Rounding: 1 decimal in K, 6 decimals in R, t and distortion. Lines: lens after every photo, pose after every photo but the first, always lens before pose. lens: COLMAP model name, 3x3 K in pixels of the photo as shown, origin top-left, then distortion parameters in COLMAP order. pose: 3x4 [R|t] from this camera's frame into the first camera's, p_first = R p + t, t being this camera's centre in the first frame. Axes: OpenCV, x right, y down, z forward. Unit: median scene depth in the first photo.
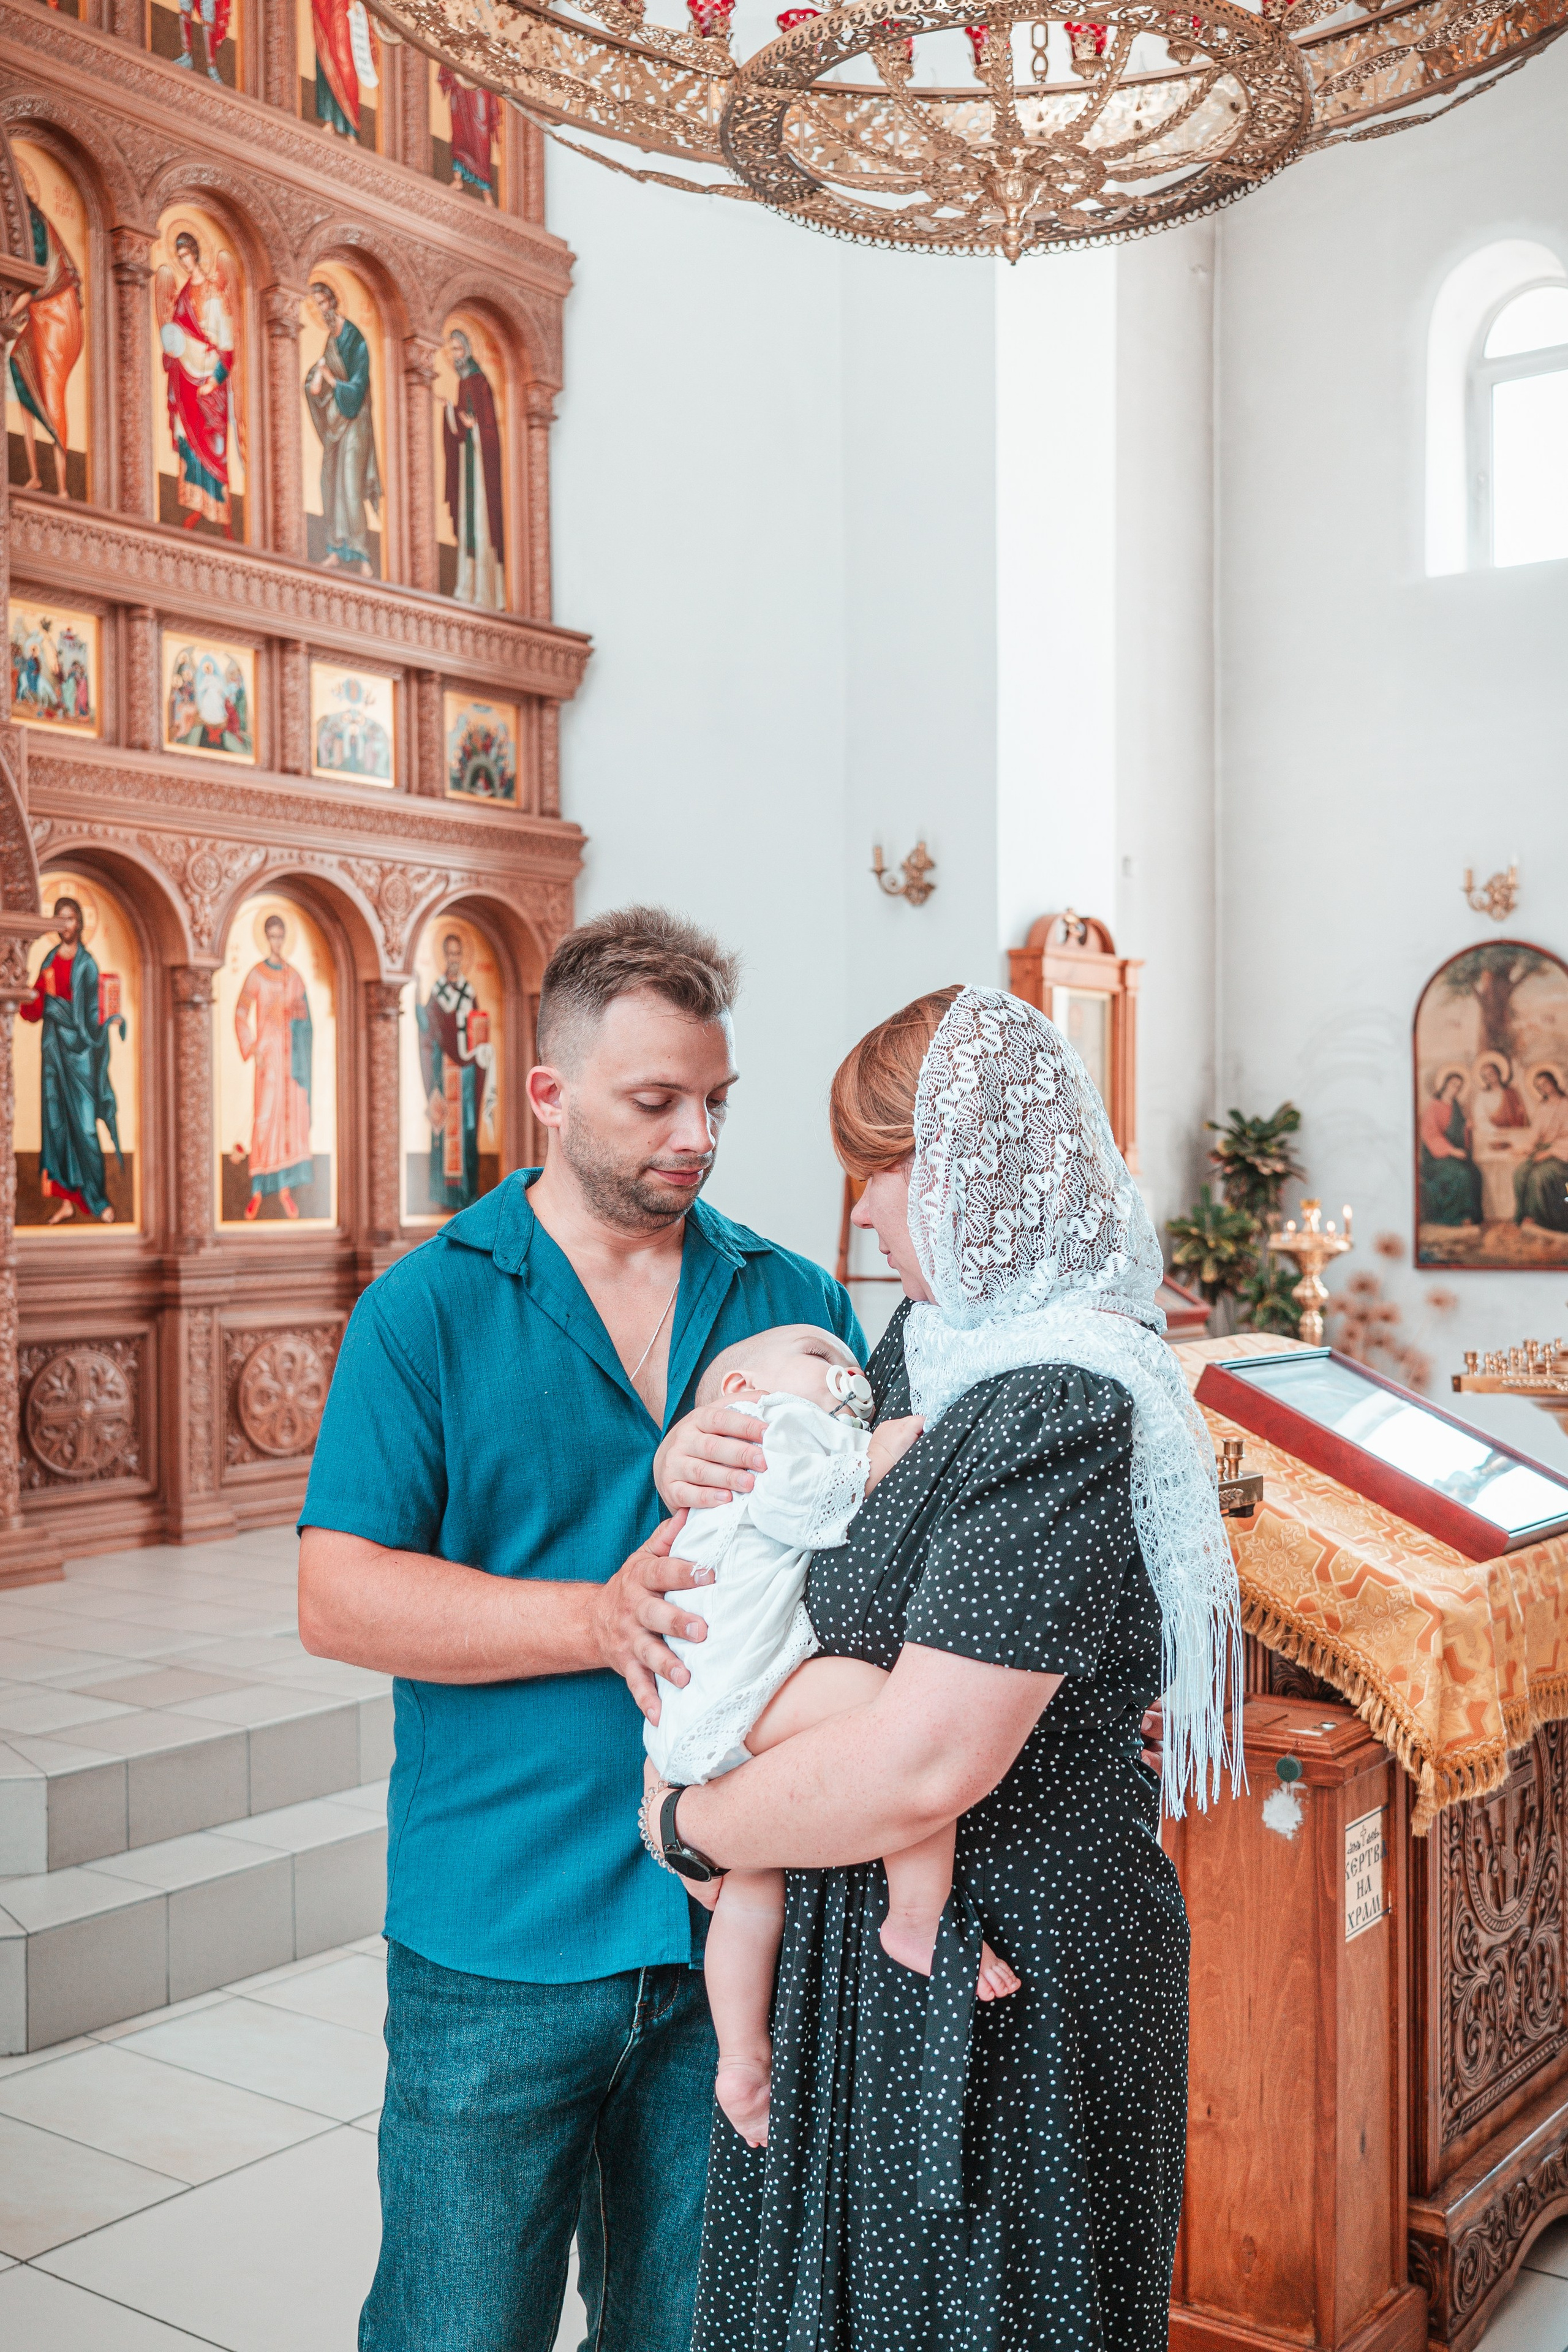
lens RADIAL K [[2455.3, 0, 779.1], [0, 2455.3, 1193.5], [0, 0, 1]] dist [0.006406, 0.000000]
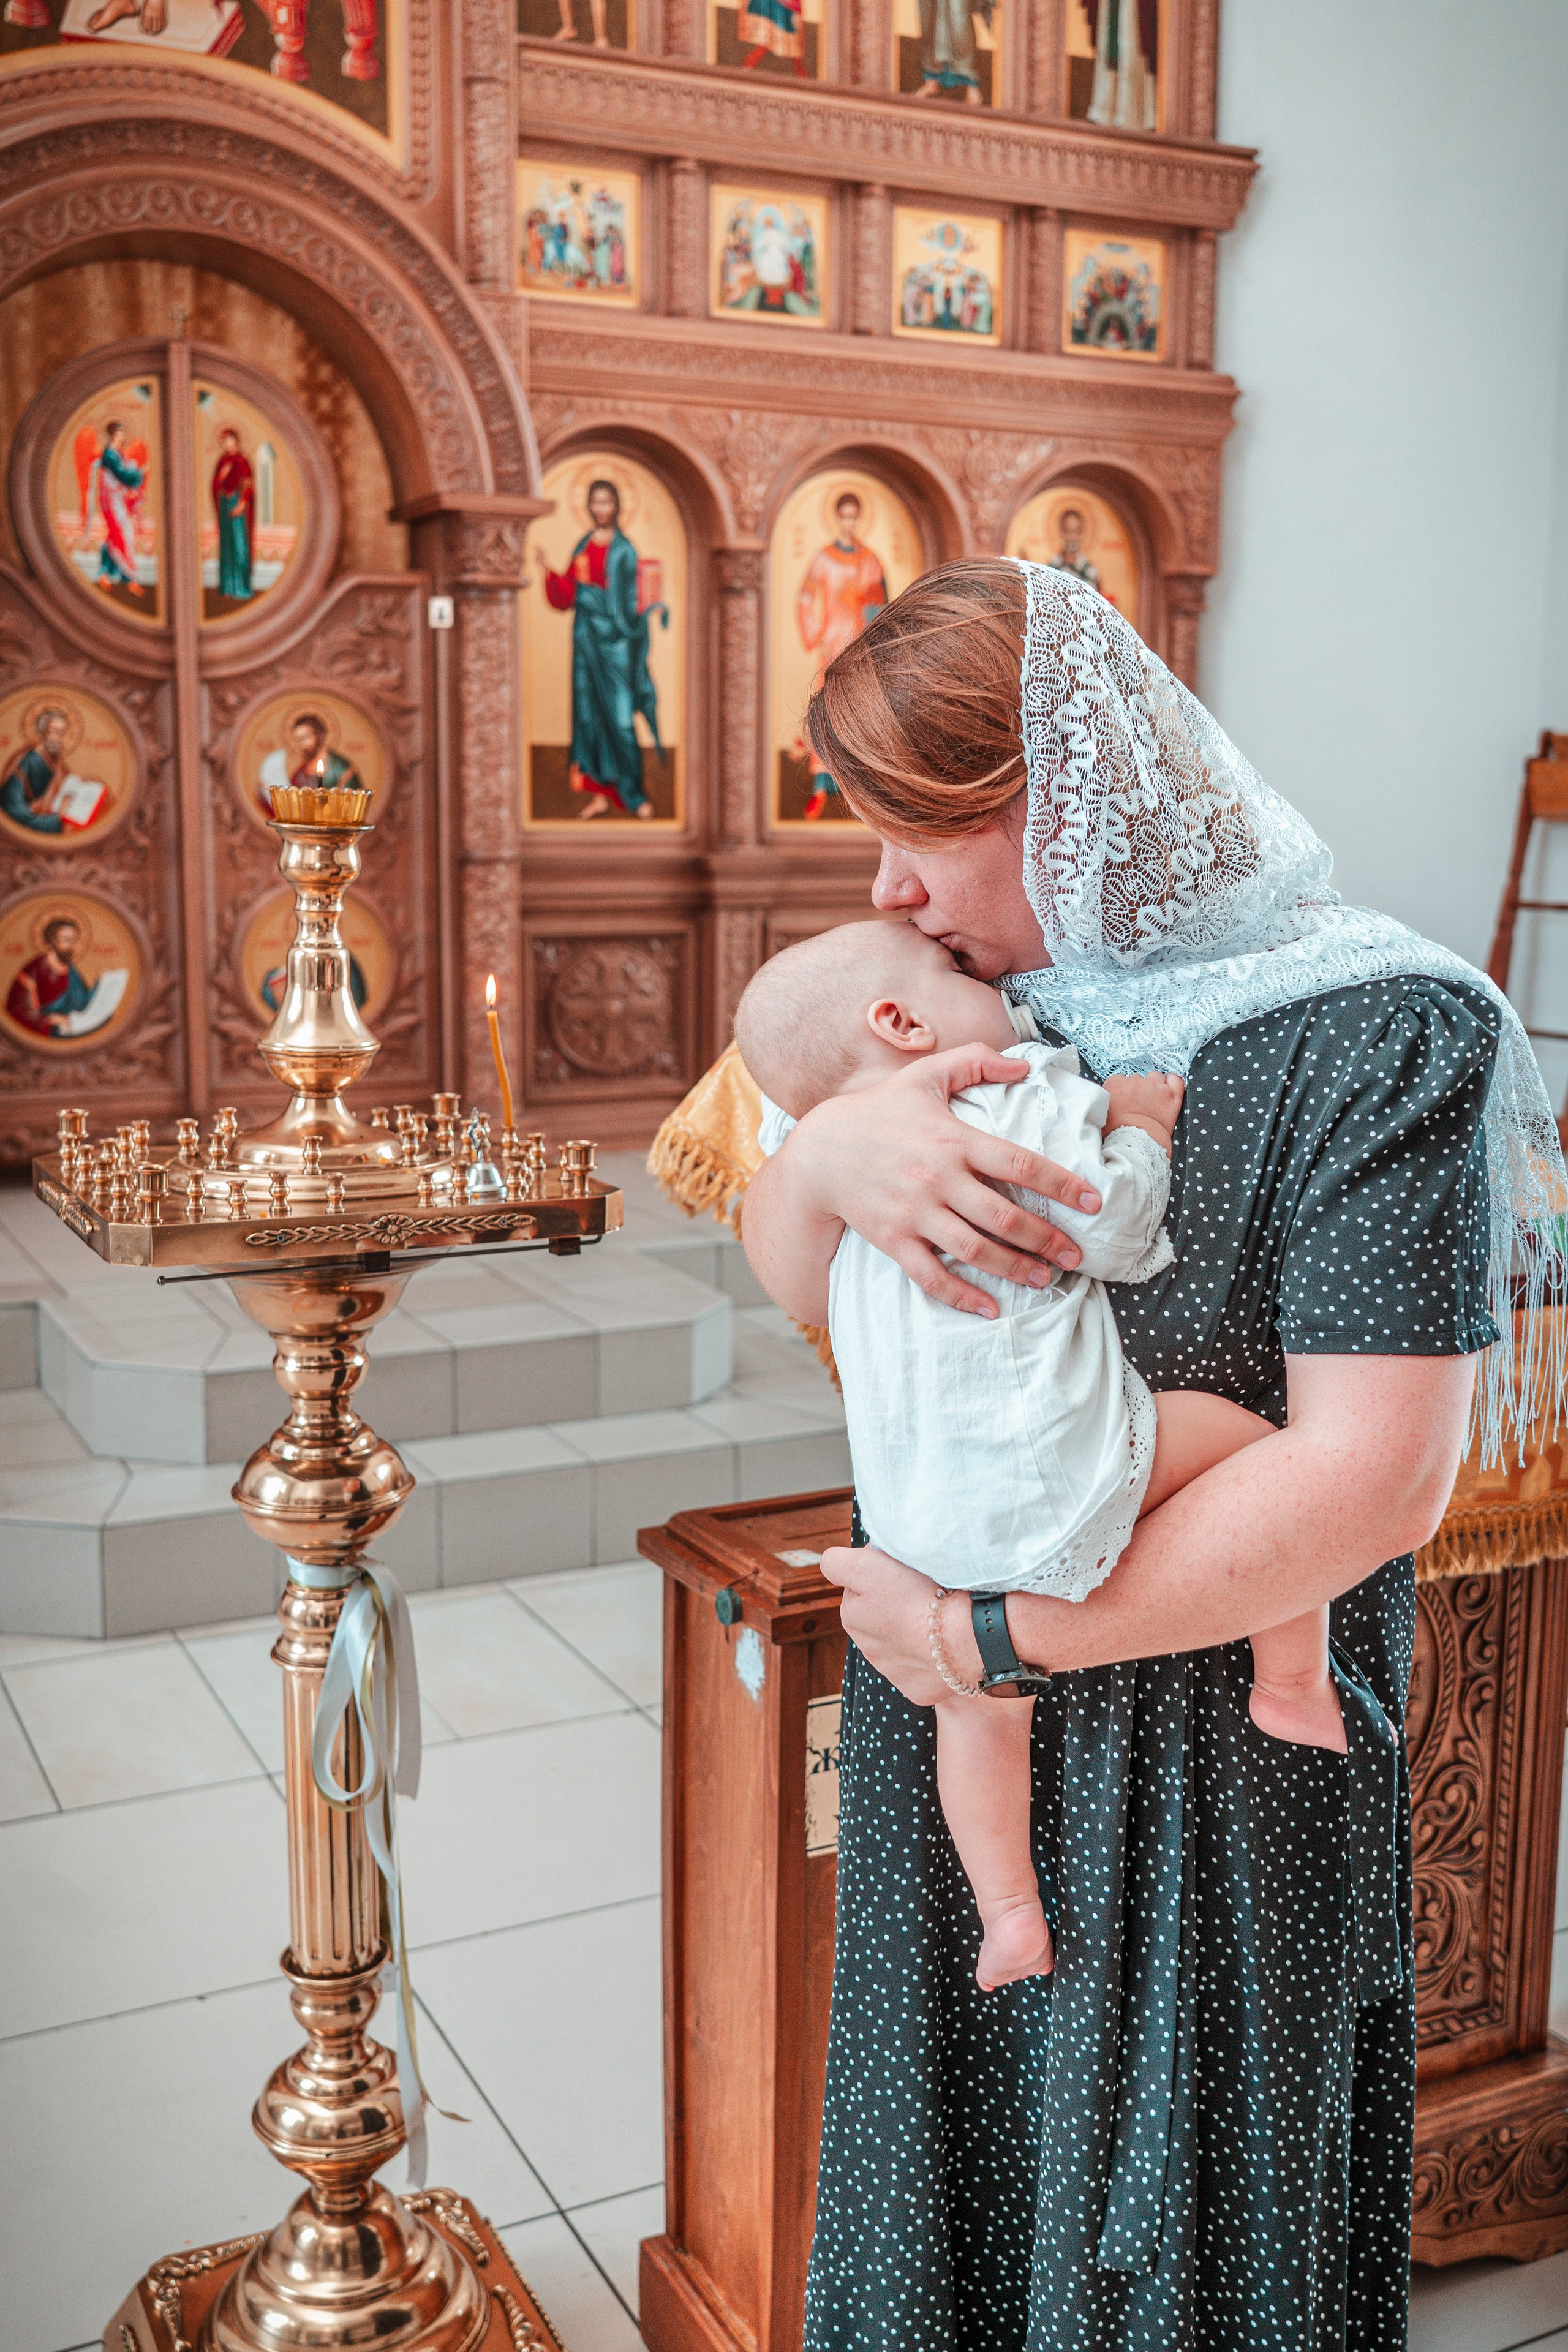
lens RADIAL K [[2455.3, 0, 776.7], [0, 2455.3, 1179.3], [0, 0, 1]] dist [0.006406, 0.000000]
pose [[0.901787, 0.080356, -0.424646, 0.203085], [-0.016375, 0.988210, 0.152226, 0.003930], [0.431871, -0.130322, 0.892470, 0.121761]]
